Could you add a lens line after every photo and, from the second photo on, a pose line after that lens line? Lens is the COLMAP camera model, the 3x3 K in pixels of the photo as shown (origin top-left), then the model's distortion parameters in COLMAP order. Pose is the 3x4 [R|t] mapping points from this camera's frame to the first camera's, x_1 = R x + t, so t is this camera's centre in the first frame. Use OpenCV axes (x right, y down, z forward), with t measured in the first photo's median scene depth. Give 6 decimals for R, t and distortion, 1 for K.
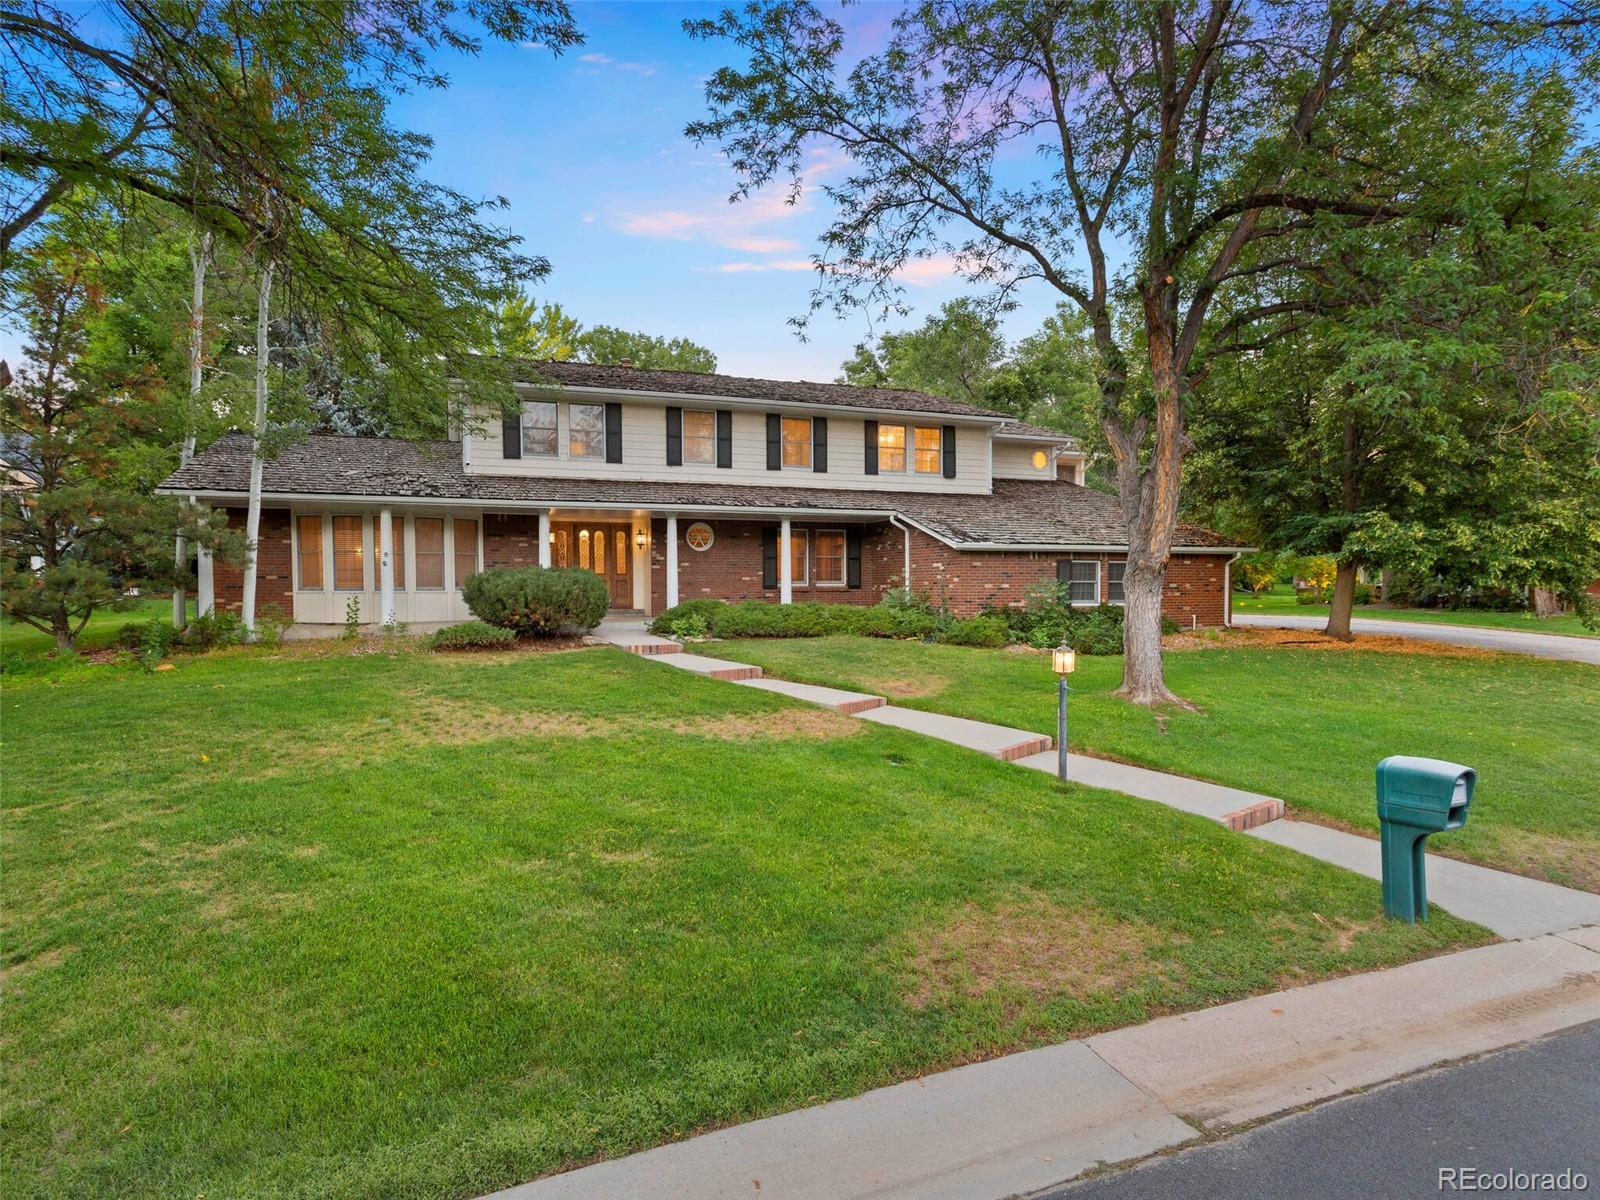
lens RADIAL K [[919.1, 0, 800.0], [0, 919.1, 600.0], [0, 0, 1]] dist [-0.011566, 0.013726]
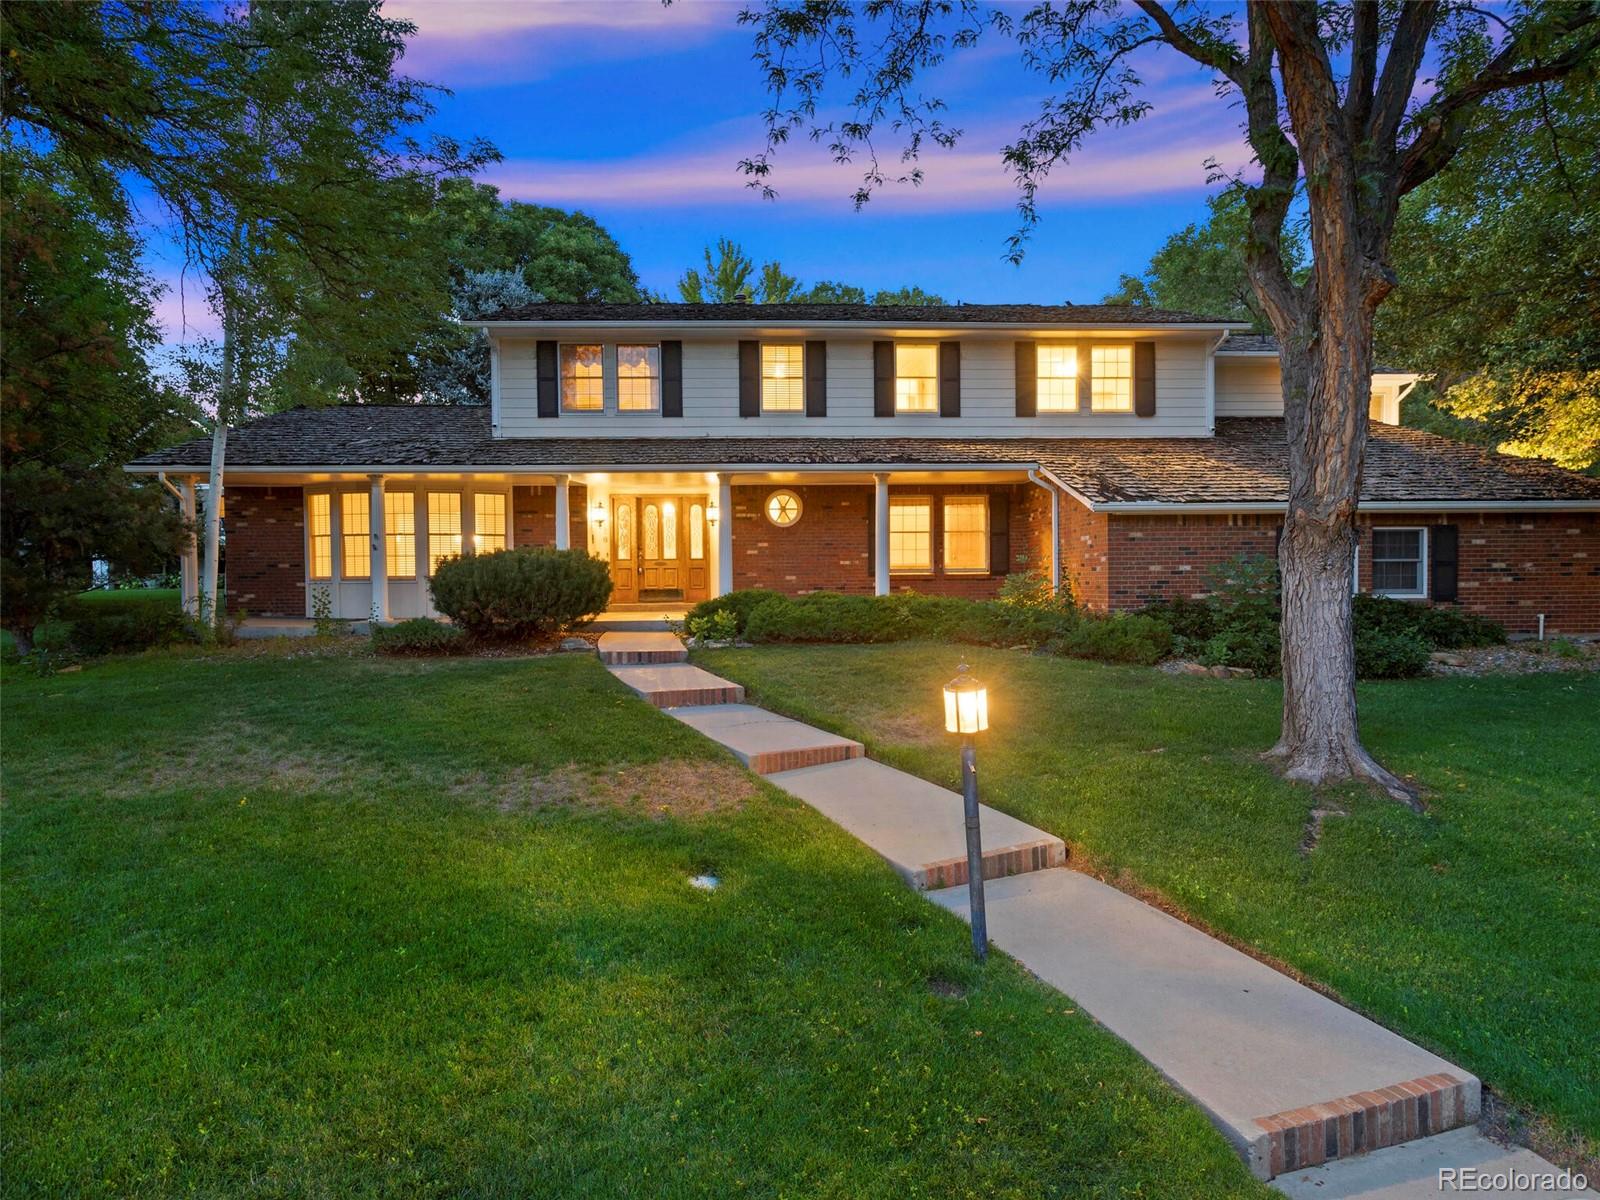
lens RADIAL K [[997.9, 0, 808.5], [0, 997.9, 594.9], [0, 0, 1]] dist [0.000959, 0.003985]
pose [[0.950767, -0.001173, -0.309904, 0.241963], [0.001182, 0.999999, -0.000160, 0.004614], [0.309904, -0.000214, 0.950768, 0.311820]]
